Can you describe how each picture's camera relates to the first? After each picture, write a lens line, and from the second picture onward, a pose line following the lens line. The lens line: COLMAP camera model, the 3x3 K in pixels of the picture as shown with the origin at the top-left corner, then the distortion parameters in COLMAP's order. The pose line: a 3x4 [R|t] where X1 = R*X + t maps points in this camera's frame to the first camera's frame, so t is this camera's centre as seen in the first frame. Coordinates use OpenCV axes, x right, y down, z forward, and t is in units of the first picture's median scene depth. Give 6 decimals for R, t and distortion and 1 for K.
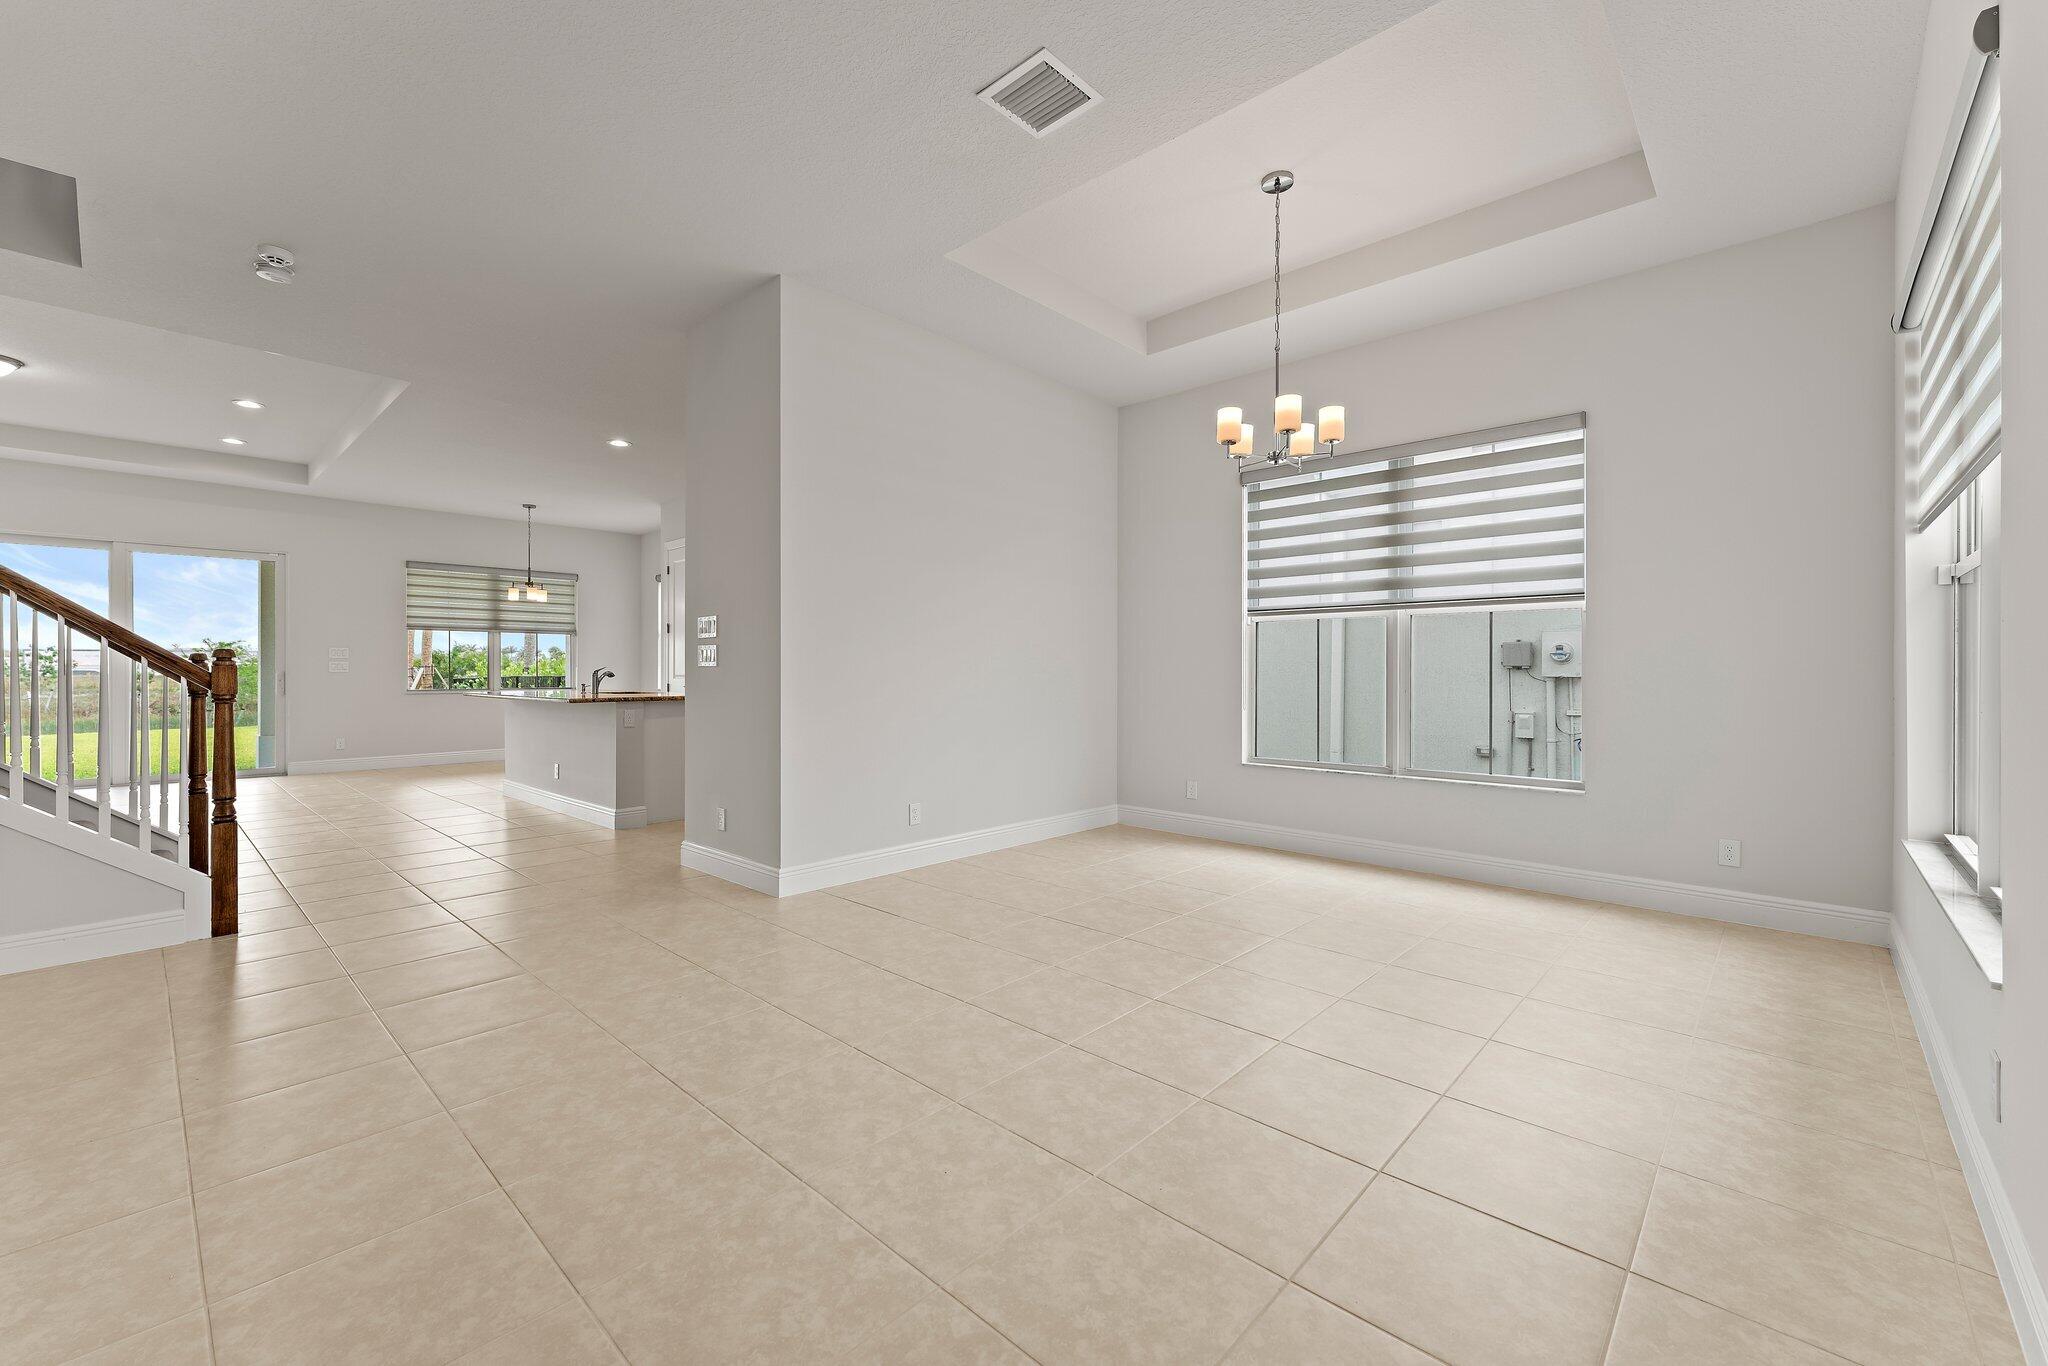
lens RADIAL K [[827.4, 0, 1018.3], [0, 827.4, 671.0], [0, 0, 1]] dist [0.005073, 0.000176]
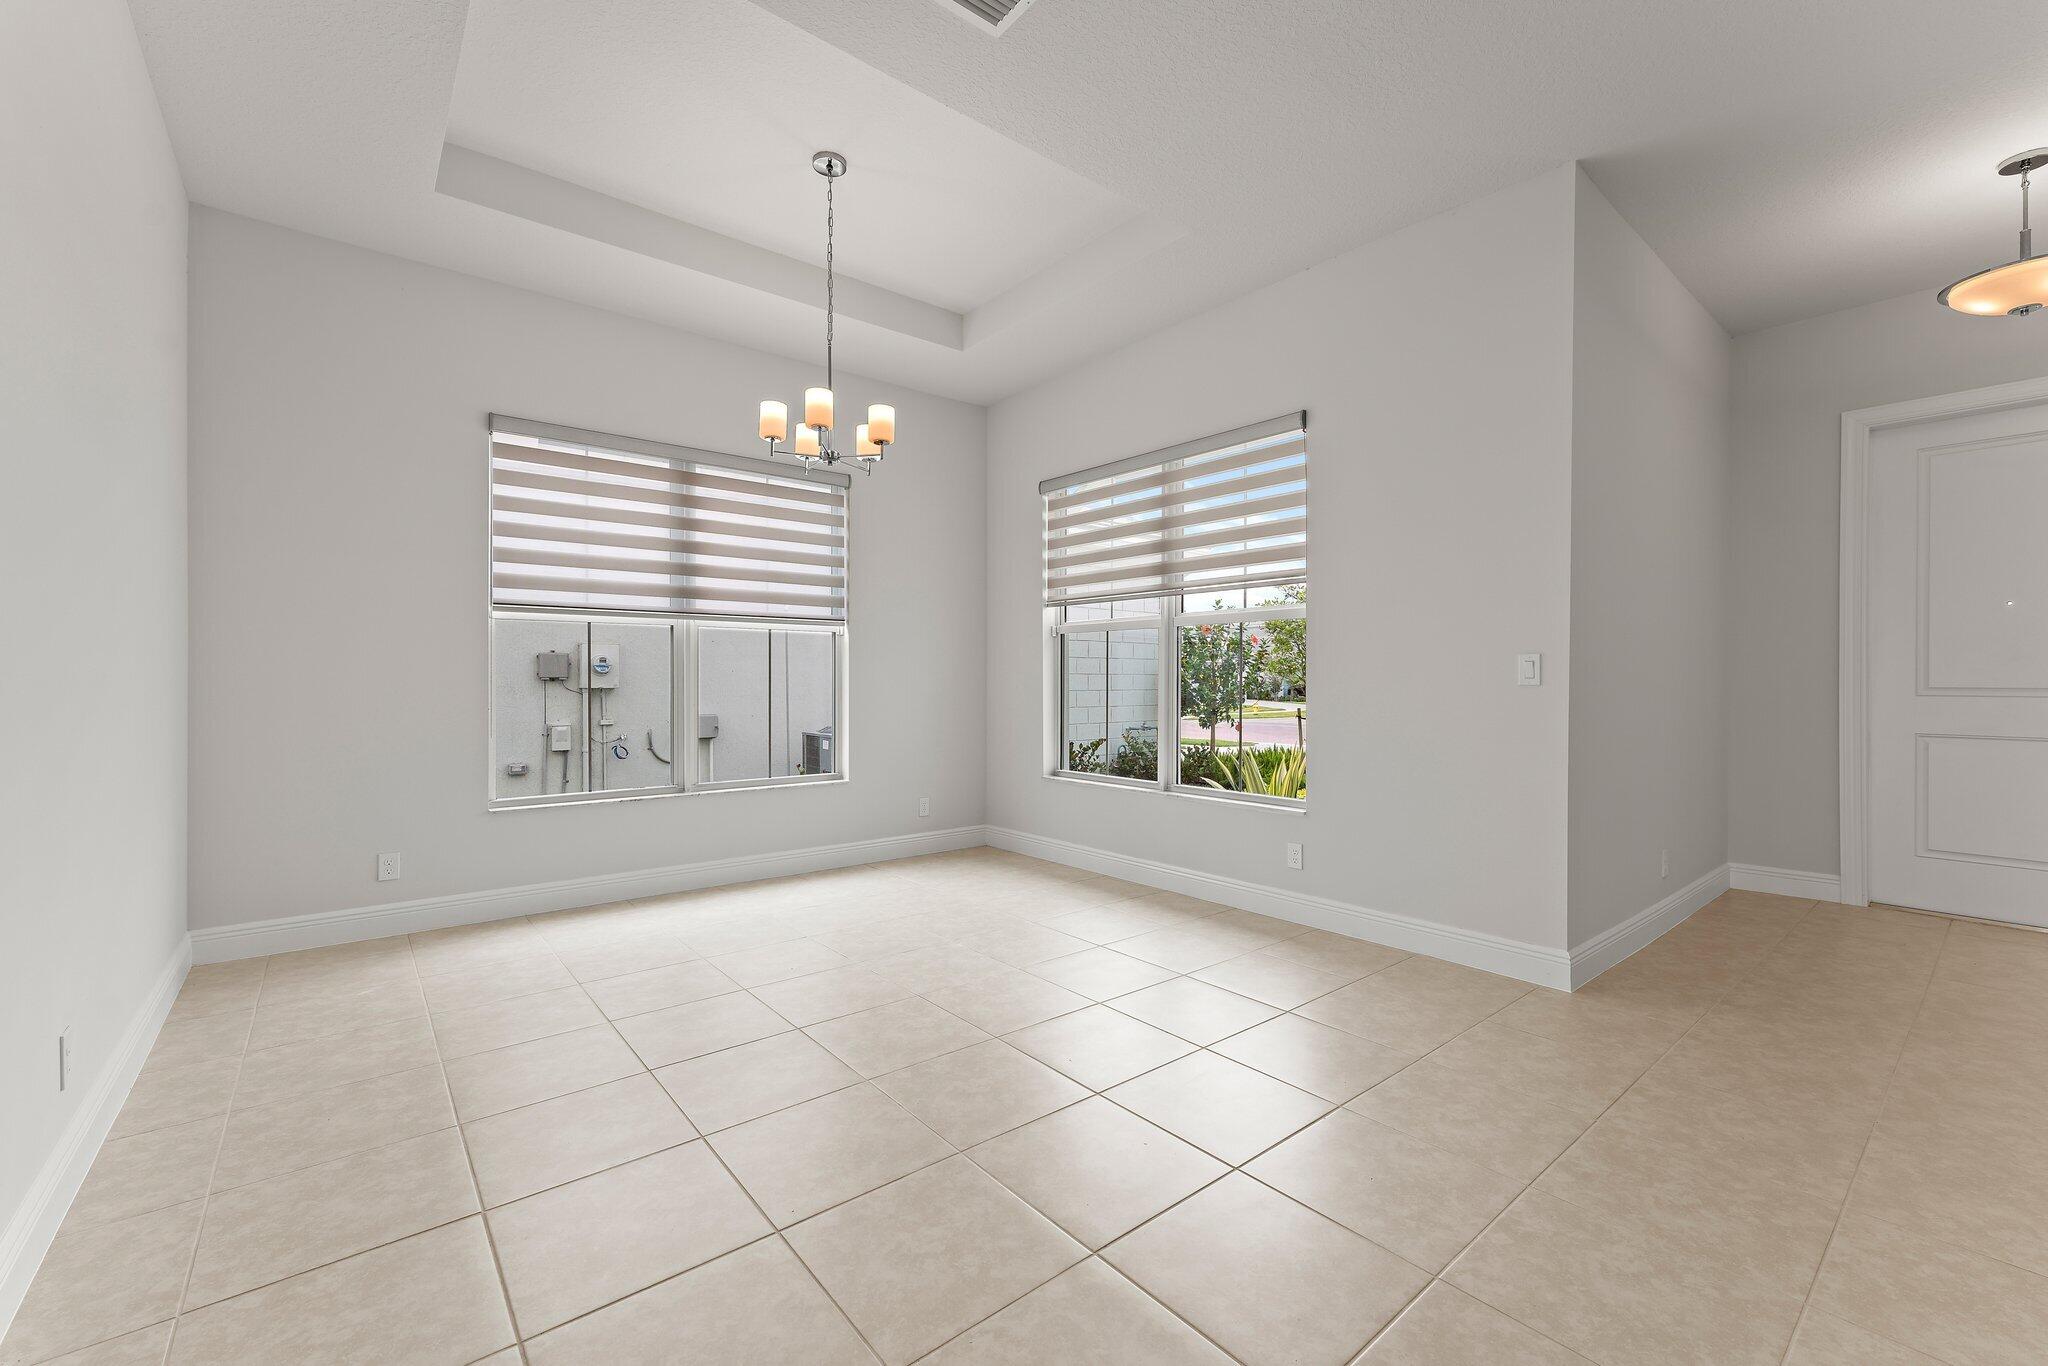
lens RADIAL K [[827.4, 0, 1026.7], [0, 827.4, 684.9], [0, 0, 1]] dist [0.005073, 0.000176]
pose [[0.130703, -0.005063, 0.991409, -0.297363], [-0.000426, 0.999987, 0.005163, -0.002481], [-0.991421, -0.001097, 0.130699, 0.331063]]
